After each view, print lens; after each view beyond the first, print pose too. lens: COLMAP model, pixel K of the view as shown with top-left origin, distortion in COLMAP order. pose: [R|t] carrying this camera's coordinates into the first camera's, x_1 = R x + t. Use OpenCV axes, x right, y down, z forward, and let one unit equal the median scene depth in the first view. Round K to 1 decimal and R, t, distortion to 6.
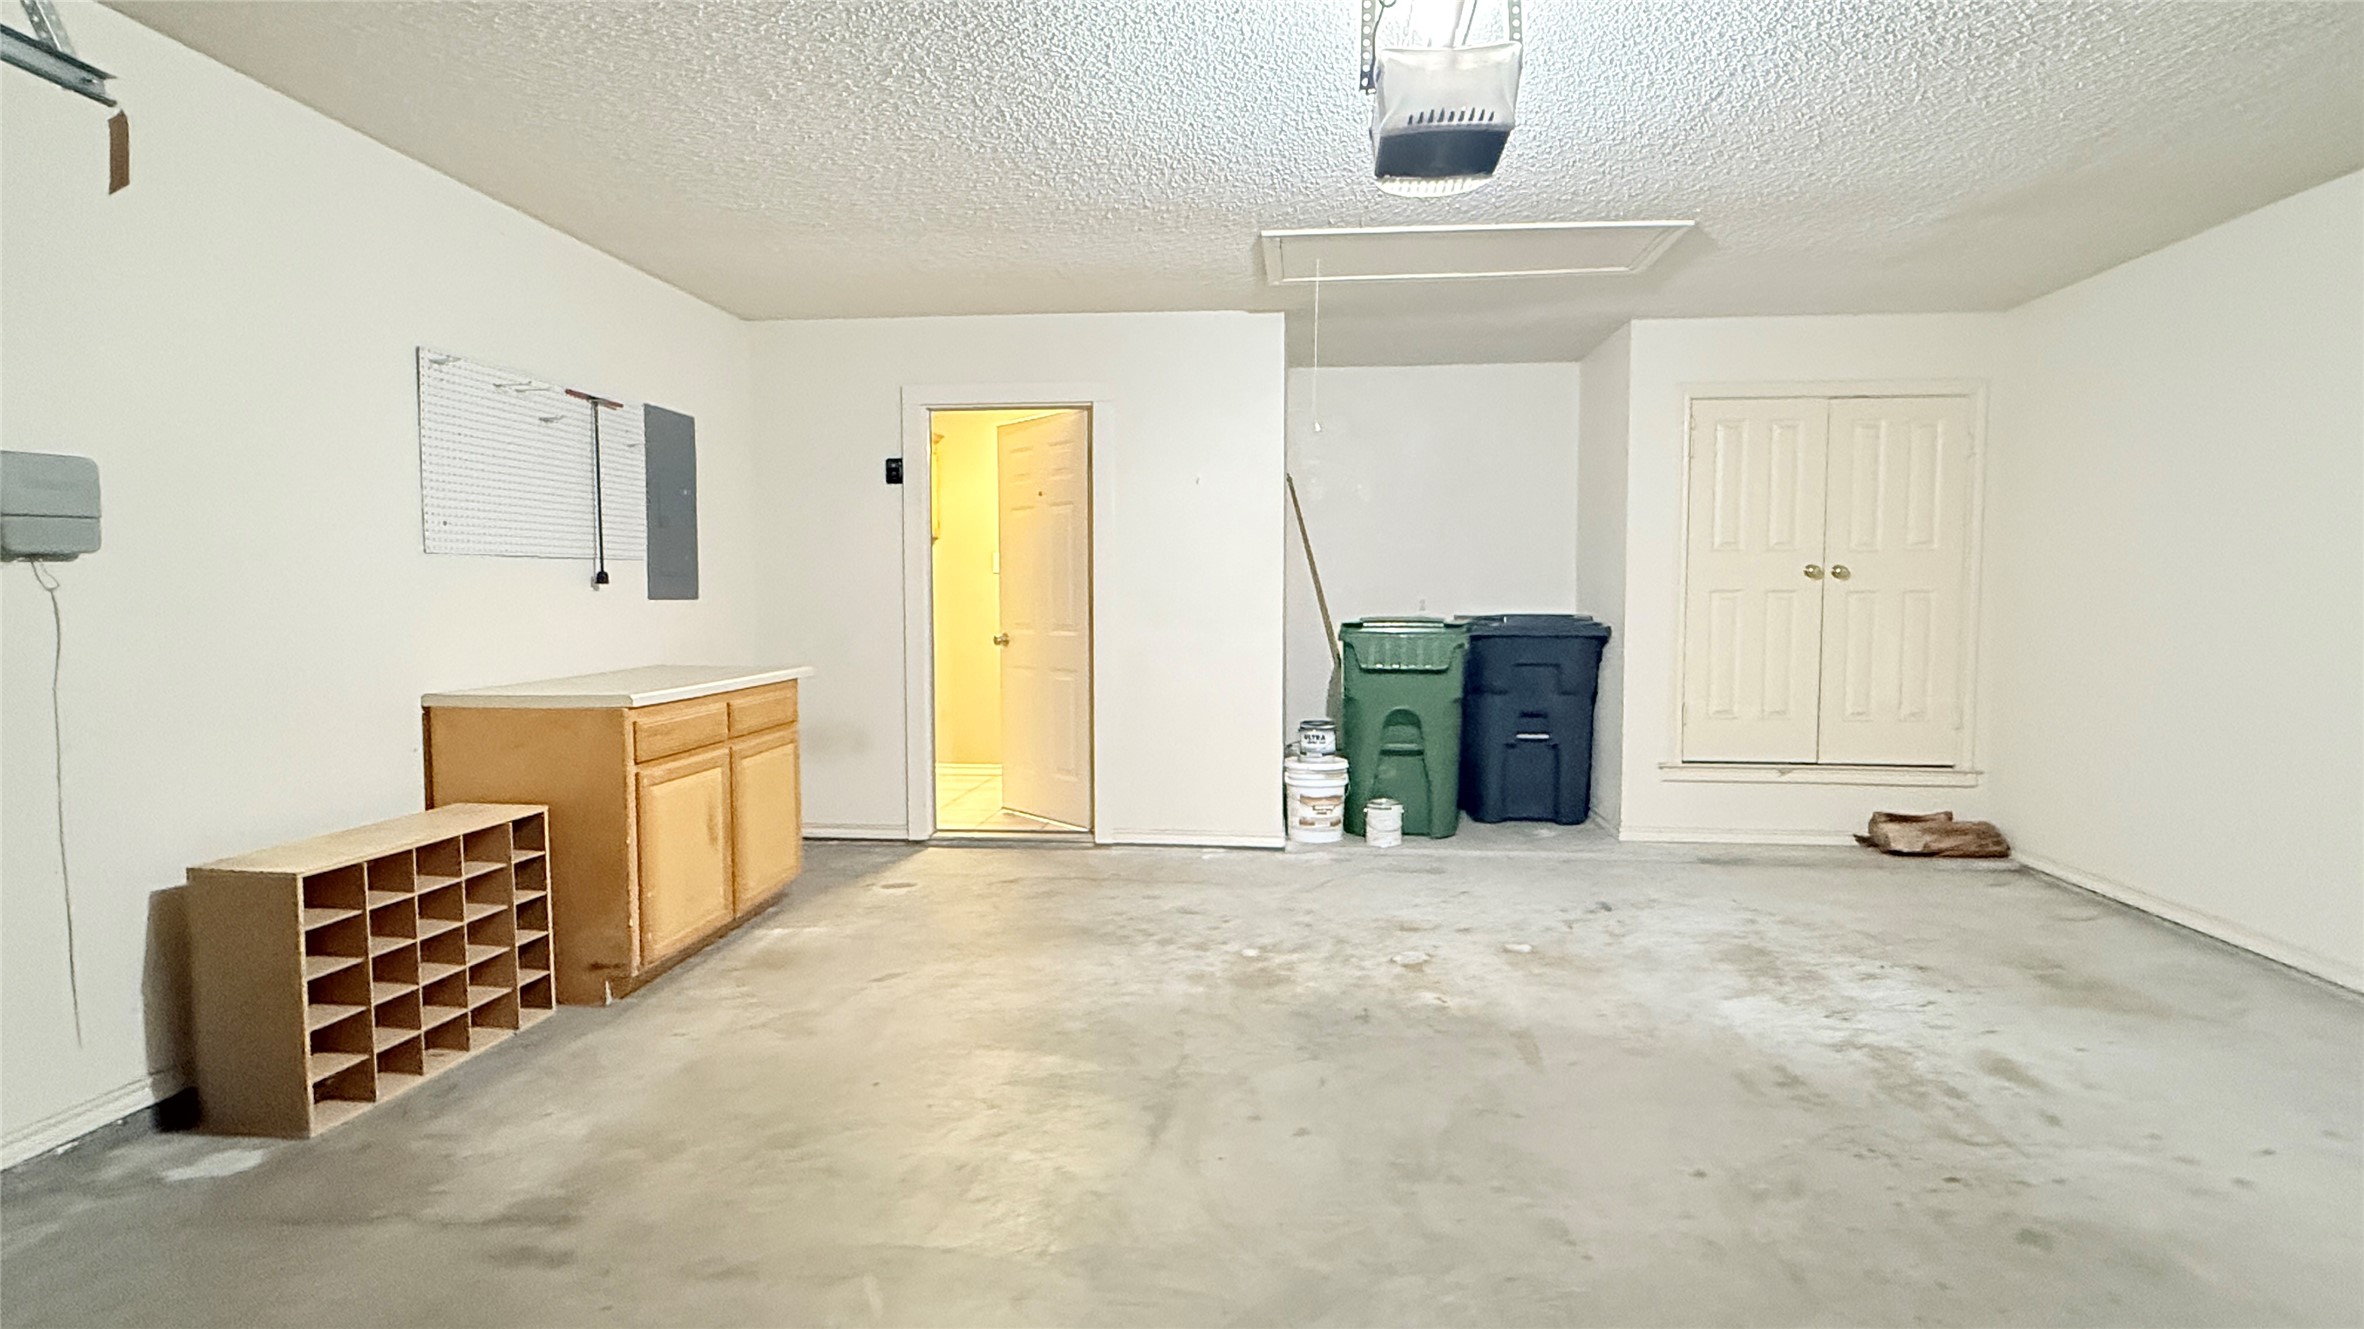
lens RADIAL K [[1189.1, 0, 1183.0], [0, 1189.1, 665.0], [0, 0, 1]] dist [0.000329, -0.000201]
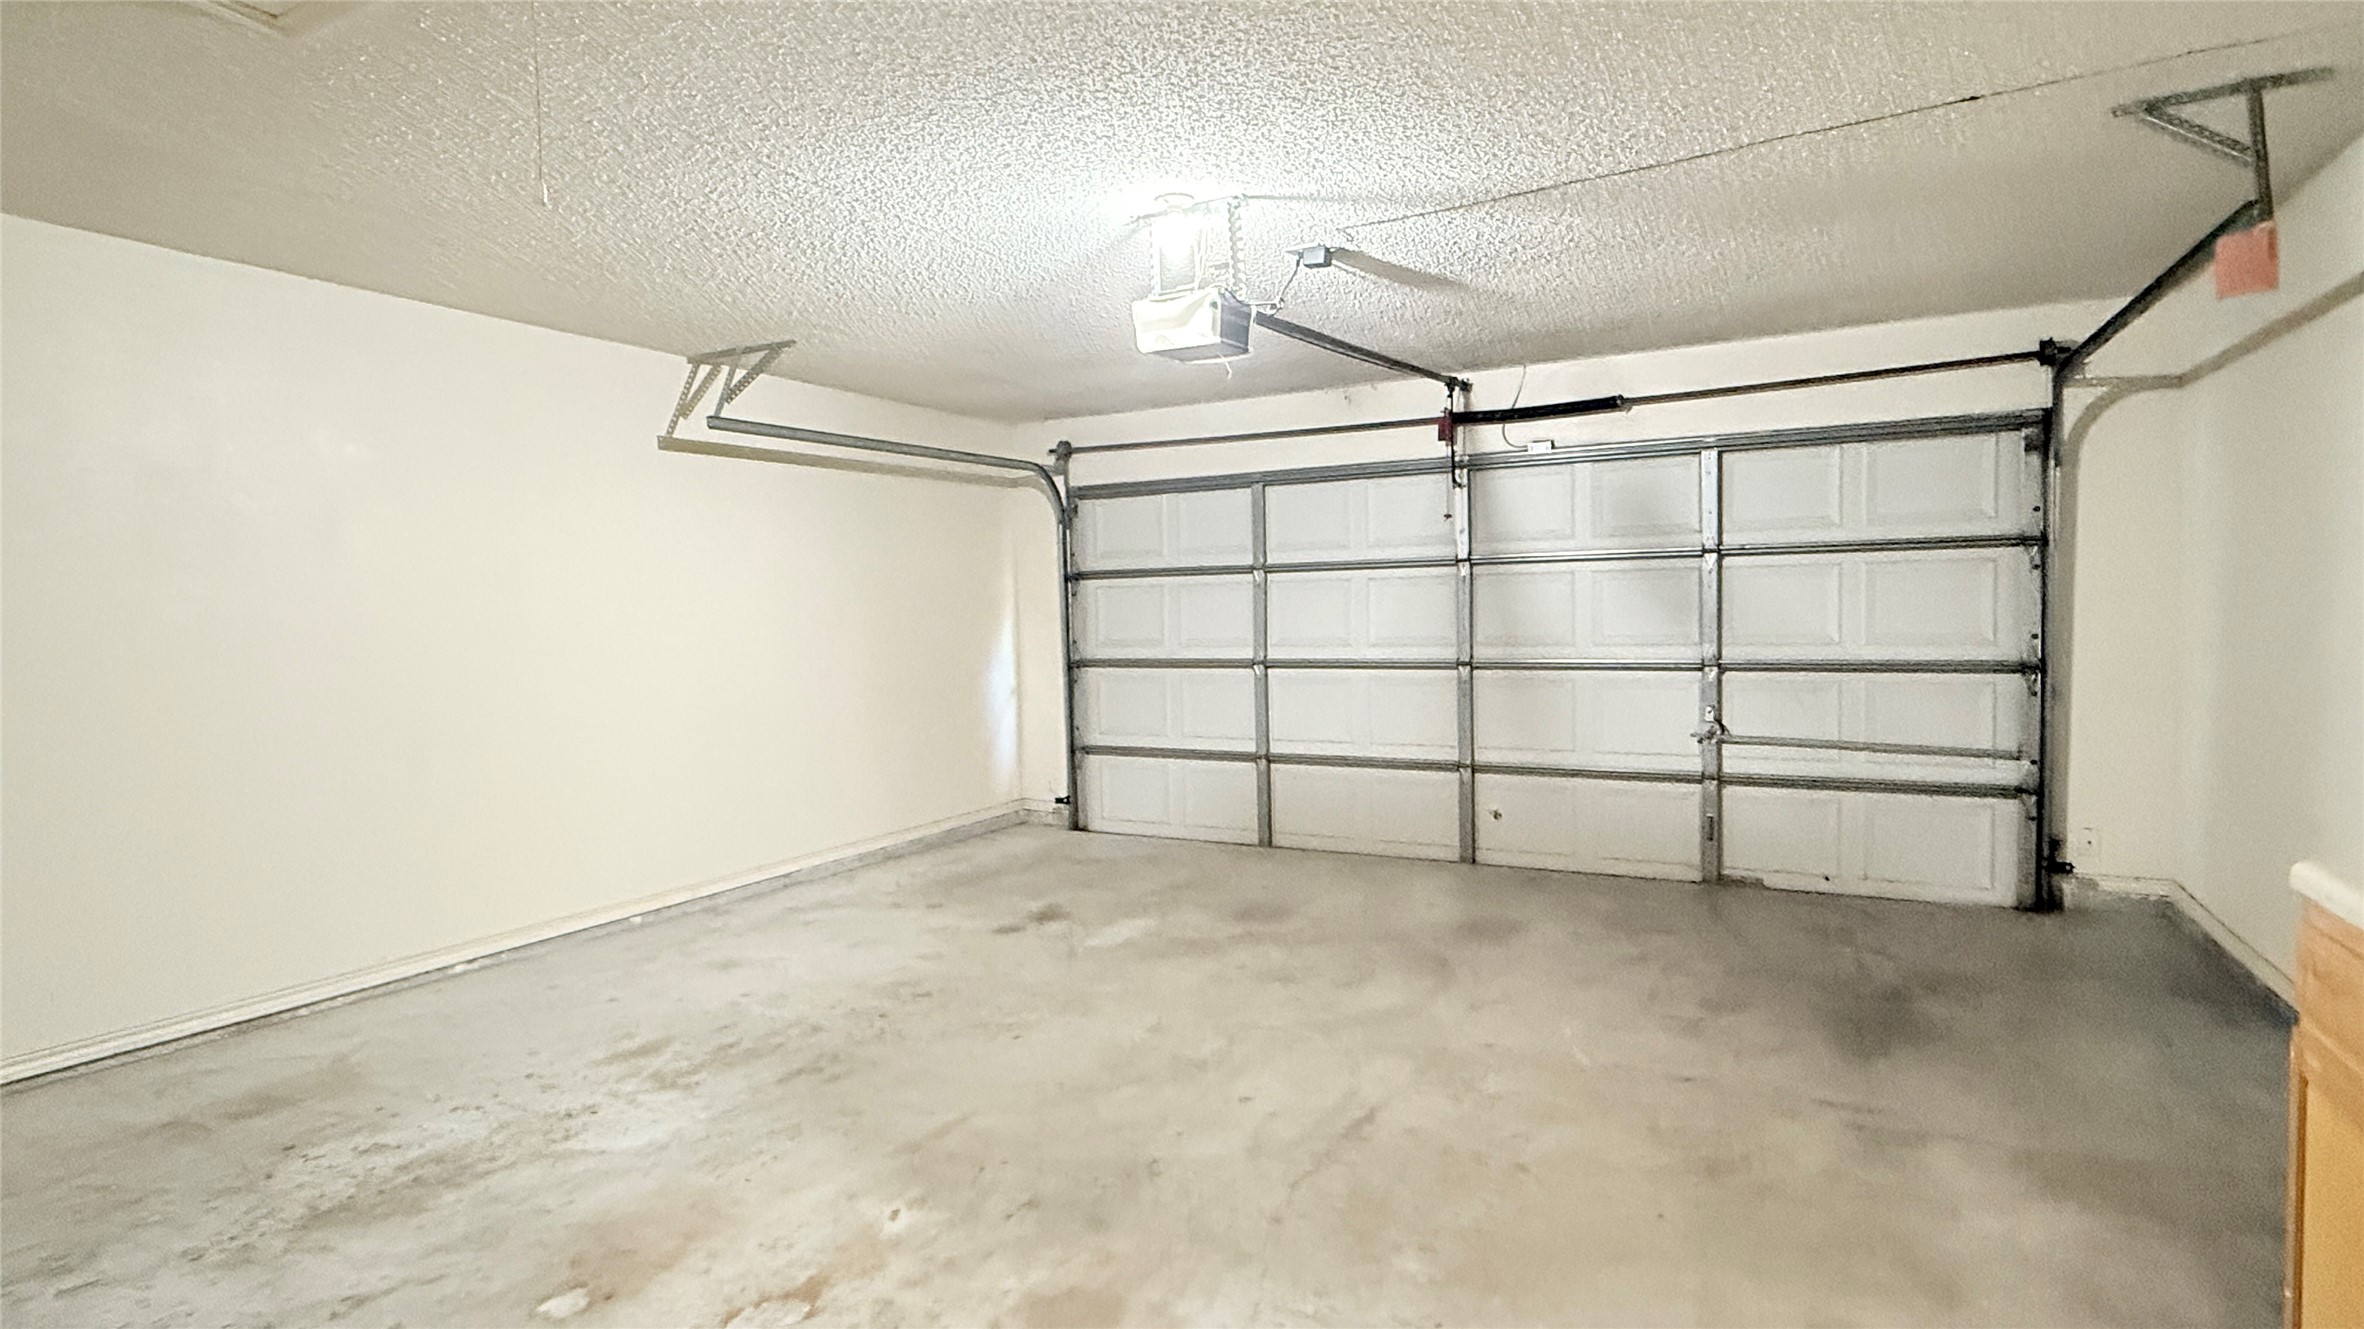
lens RADIAL K [[1189.1, 0, 1183.3], [0, 1189.1, 664.2], [0, 0, 1]] dist [0.000329, -0.000201]
pose [[-0.921119, -0.001505, 0.389279, -0.239509], [0.040944, 0.994071, 0.100728, -0.125427], [-0.387123, 0.108721, -0.915596, 1.635742]]
